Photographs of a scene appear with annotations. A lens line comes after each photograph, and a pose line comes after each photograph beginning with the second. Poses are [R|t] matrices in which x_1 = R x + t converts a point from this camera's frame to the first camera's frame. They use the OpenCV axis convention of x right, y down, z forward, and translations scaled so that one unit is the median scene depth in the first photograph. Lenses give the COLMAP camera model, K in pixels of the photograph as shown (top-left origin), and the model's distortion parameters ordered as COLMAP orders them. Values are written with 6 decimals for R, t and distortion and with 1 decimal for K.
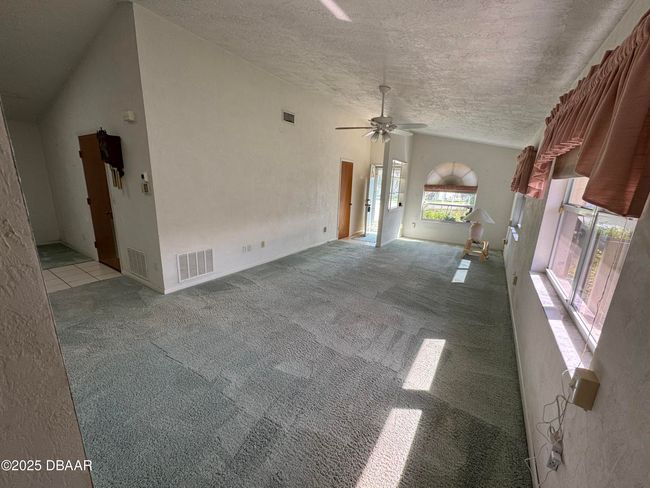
lens RADIAL K [[260.3, 0, 327.0], [0, 260.3, 240.2], [0, 0, 1]] dist [0.002472, 0.000216]
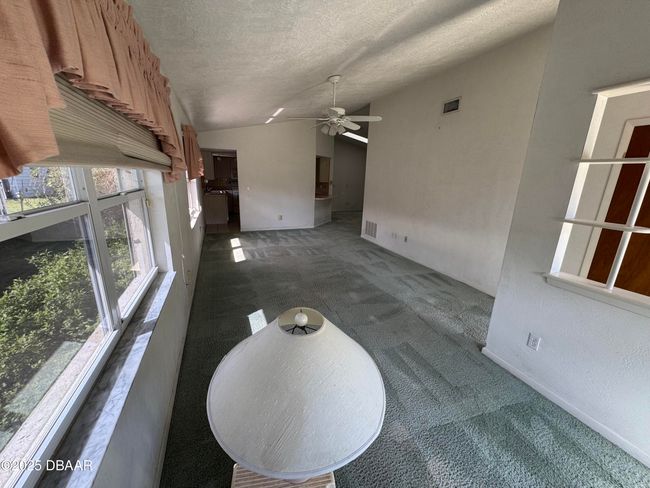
lens RADIAL K [[260.3, 0, 327.0], [0, 260.3, 246.8], [0, 0, 1]] dist [0.002472, 0.000216]
pose [[-0.572485, 0.158037, -0.804541, 0.927480], [-0.242283, 0.904822, 0.350137, -0.289174], [0.783301, 0.395374, -0.479707, 1.420238]]
